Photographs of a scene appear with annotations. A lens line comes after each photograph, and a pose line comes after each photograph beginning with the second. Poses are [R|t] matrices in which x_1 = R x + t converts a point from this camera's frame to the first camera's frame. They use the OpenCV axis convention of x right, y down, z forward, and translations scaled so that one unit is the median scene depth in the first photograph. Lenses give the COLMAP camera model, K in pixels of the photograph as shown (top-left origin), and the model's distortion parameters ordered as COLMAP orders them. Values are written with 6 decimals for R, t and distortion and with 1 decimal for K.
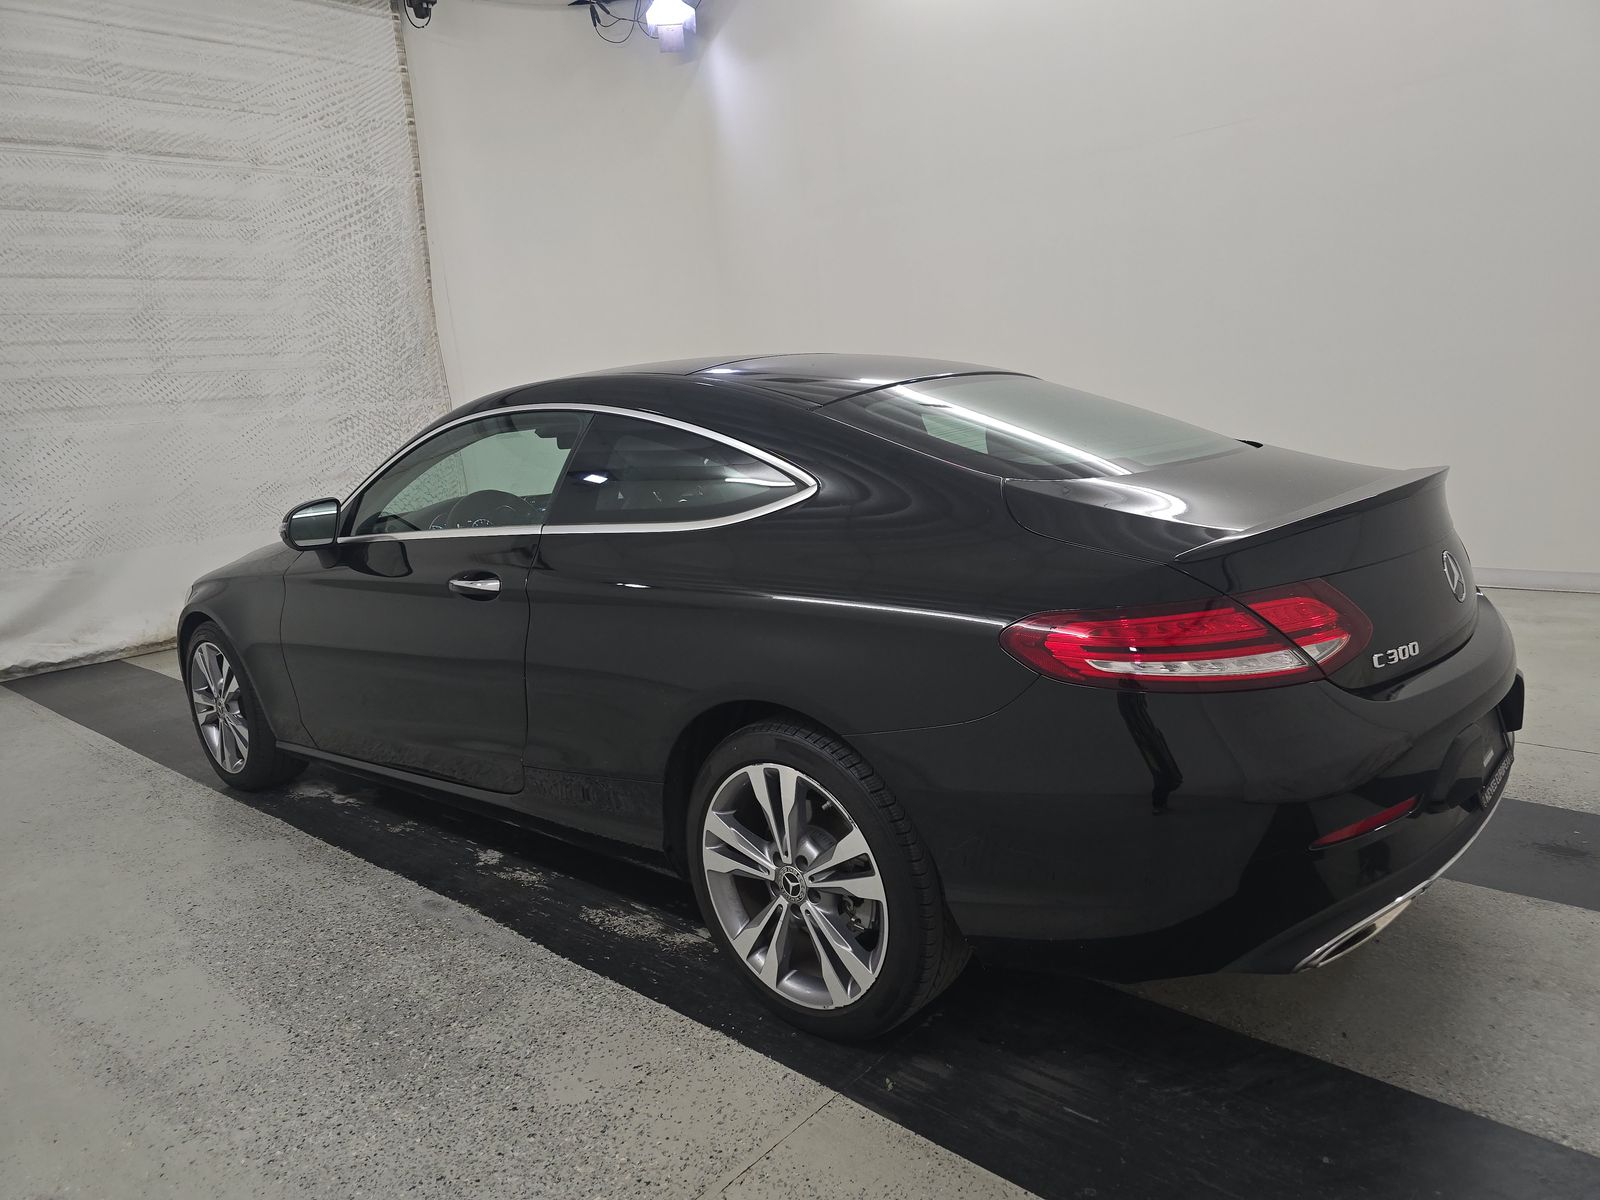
lens RADIAL K [[1058.1, 0, 798.7], [0, 1058.1, 603.6], [0, 0, 1]] dist [0.035703, -0.023661]
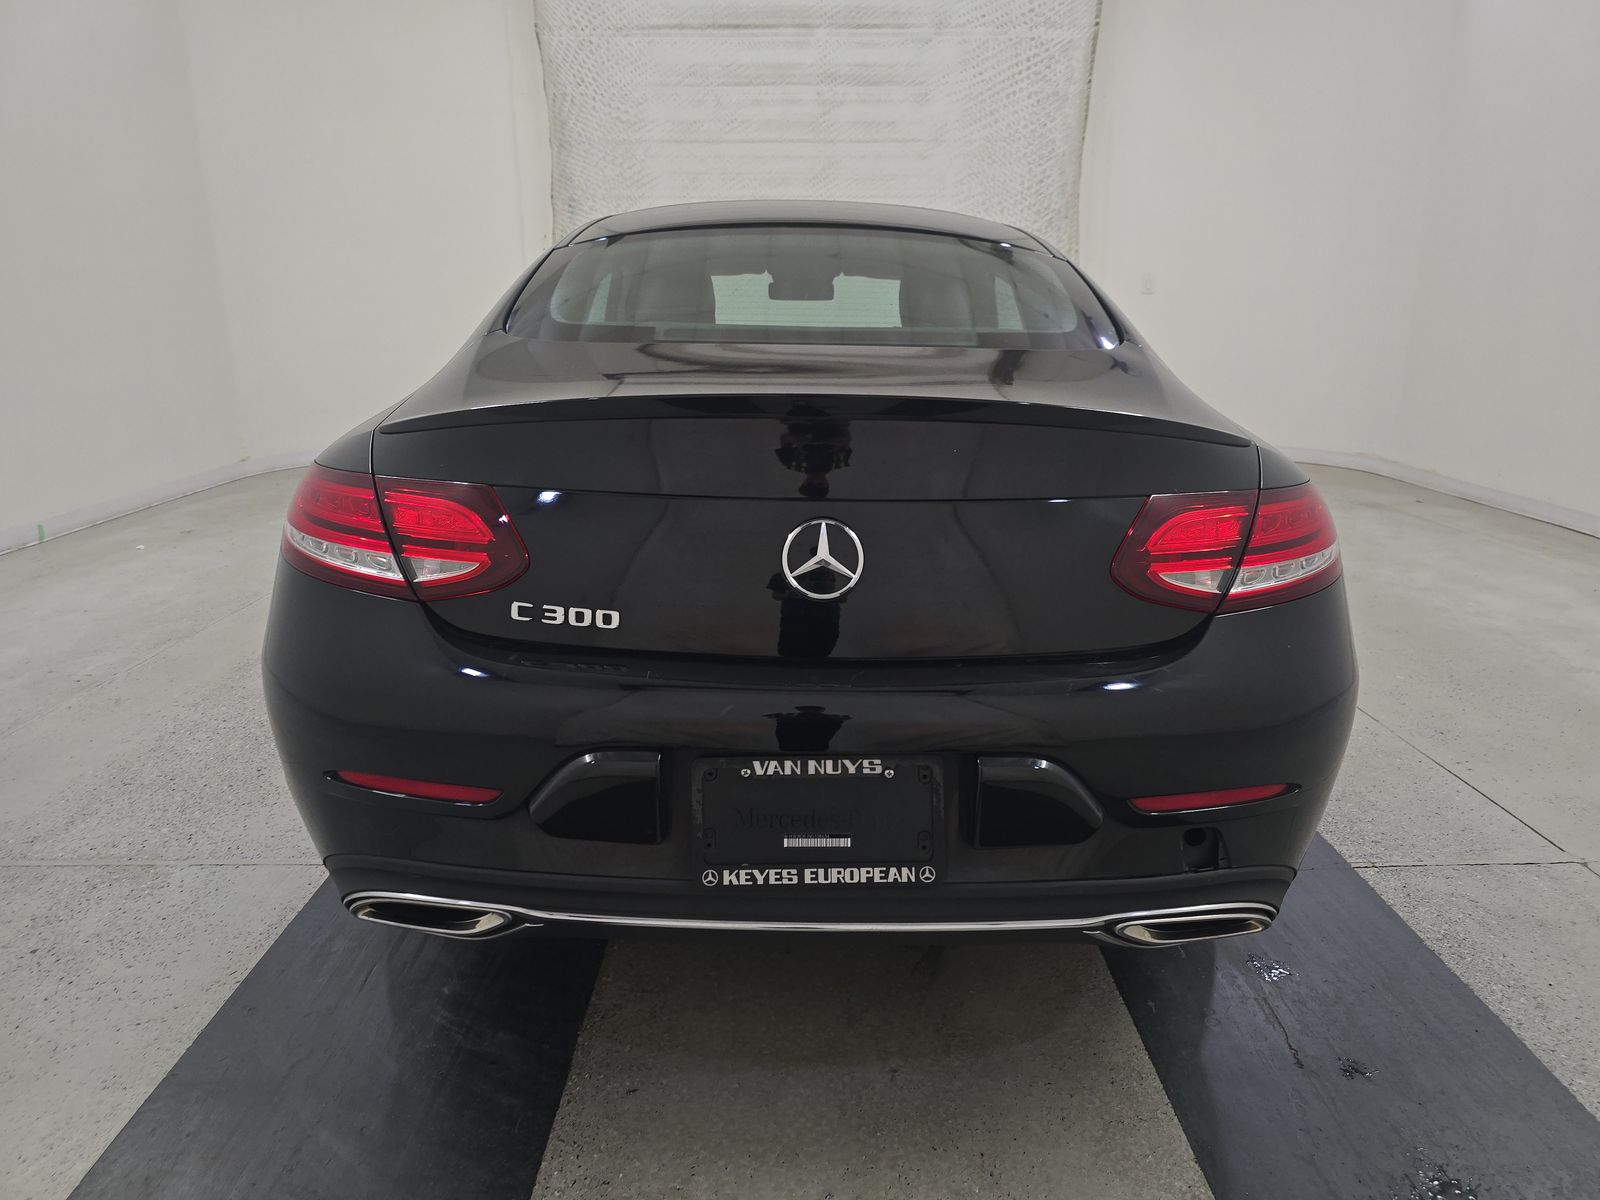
lens RADIAL K [[1058.1, 0, 798.8], [0, 1058.1, 597.8], [0, 0, 1]] dist [0.035703, -0.023661]
pose [[0.682221, 0.273699, -0.677984, 0.272527], [-0.200864, 0.961771, 0.186143, -0.030958], [0.703013, 0.009192, 0.711117, 0.139992]]
